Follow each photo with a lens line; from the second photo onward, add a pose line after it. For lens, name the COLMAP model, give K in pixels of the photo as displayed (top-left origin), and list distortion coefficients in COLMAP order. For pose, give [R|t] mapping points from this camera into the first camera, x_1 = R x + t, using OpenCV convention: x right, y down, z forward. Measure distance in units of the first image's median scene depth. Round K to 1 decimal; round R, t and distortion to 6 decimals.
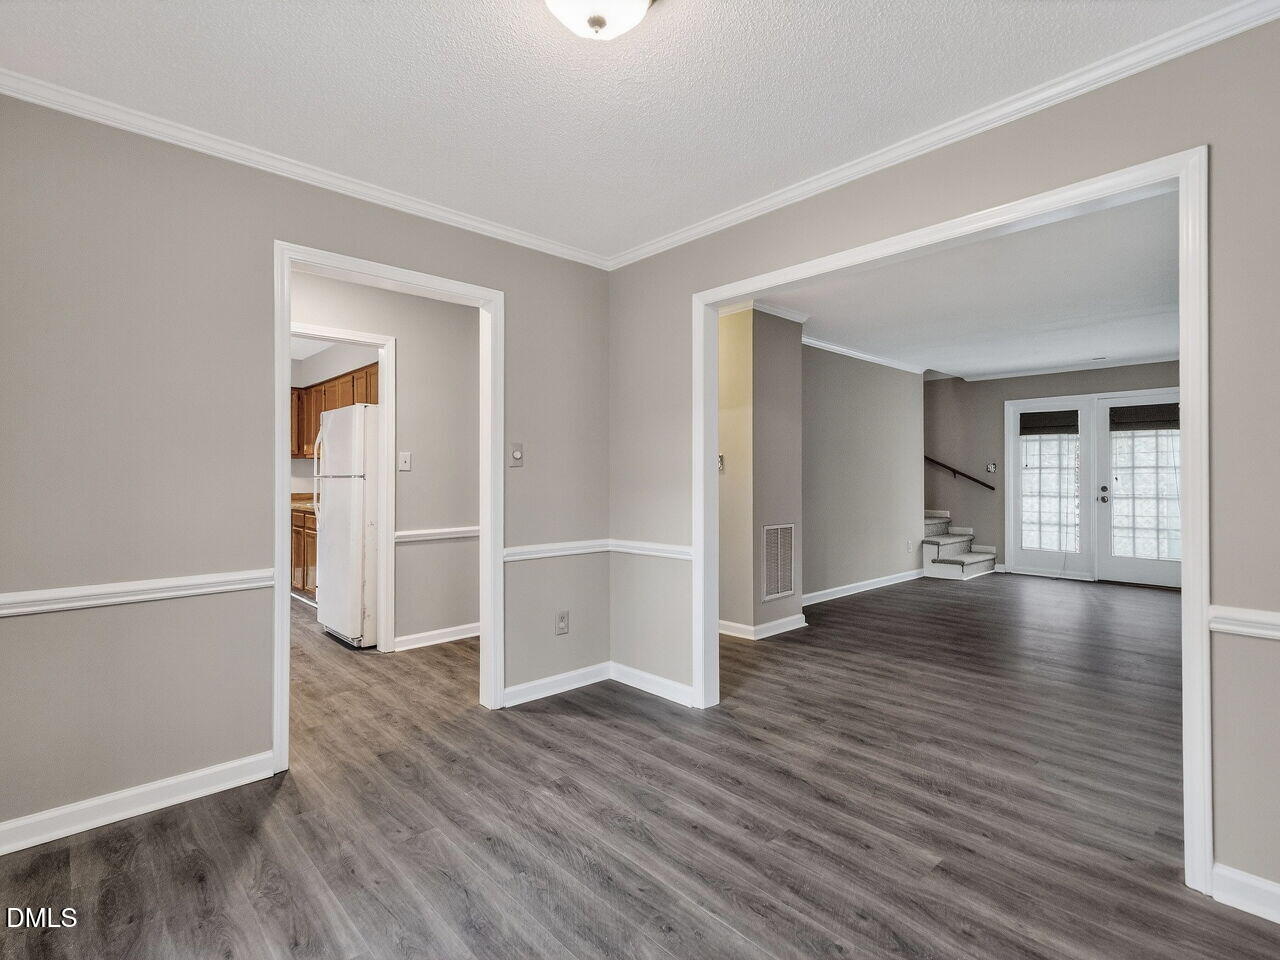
lens RADIAL K [[636.0, 0, 638.3], [0, 636.0, 475.9], [0, 0, 1]] dist [-0.004256, -0.000046]
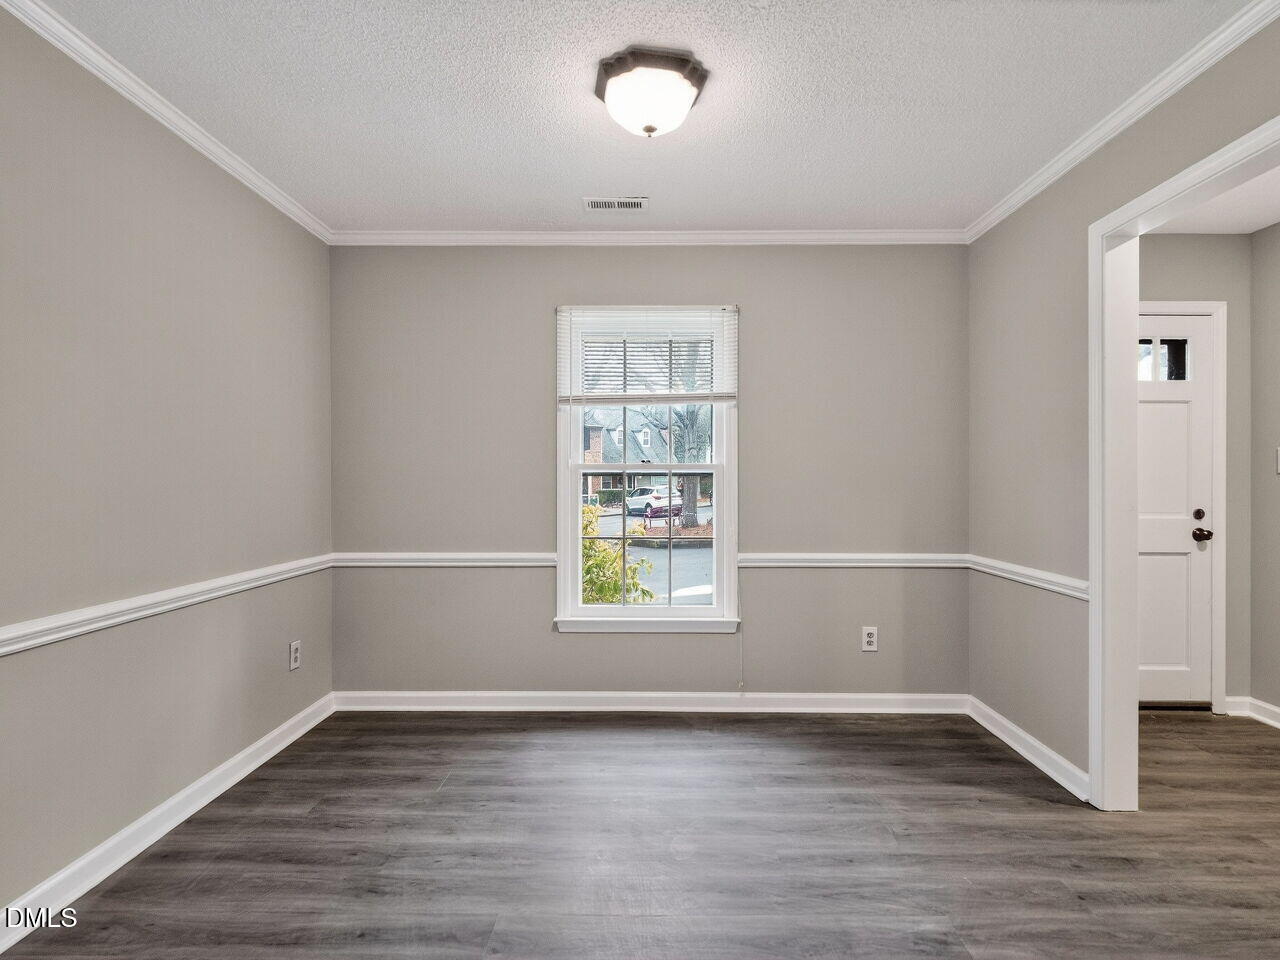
lens RADIAL K [[636.0, 0, 639.5], [0, 636.0, 478.7], [0, 0, 1]] dist [-0.004256, -0.000046]
pose [[-0.673890, 0.009118, -0.738775, 0.642292], [0.000121, 0.999925, 0.012230, -0.020435], [0.738832, 0.008152, -0.673841, 1.312665]]
